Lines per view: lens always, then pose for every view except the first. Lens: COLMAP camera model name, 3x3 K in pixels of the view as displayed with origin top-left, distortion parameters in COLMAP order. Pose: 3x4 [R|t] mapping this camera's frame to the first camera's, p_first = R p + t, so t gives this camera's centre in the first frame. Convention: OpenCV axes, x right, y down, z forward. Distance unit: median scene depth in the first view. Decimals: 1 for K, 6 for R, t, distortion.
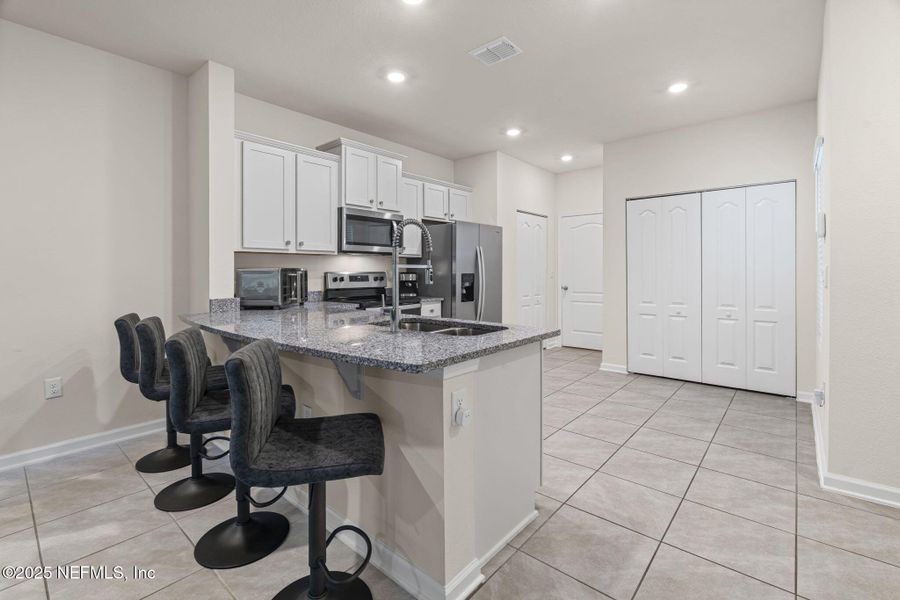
lens RADIAL K [[395.4, 0, 450.6], [0, 395.4, 274.1], [0, 0, 1]] dist [-0.008801, 0.002089]
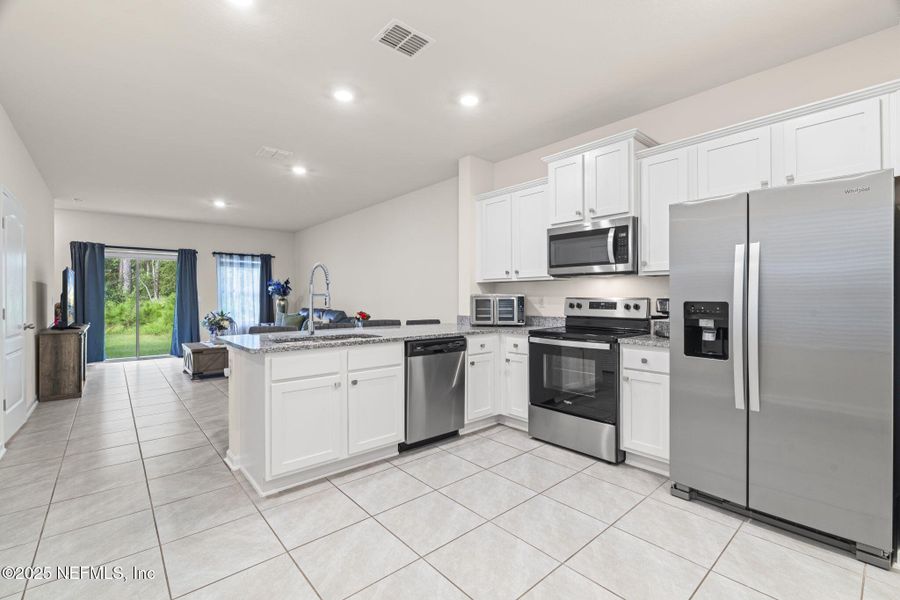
lens RADIAL K [[395.4, 0, 452.7], [0, 395.4, 294.8], [0, 0, 1]] dist [-0.008801, 0.002089]
pose [[-0.132844, -0.002128, -0.991135, 0.649144], [-0.003733, 0.999992, -0.001647, -0.009106], [0.991130, 0.003481, -0.132851, 0.837202]]
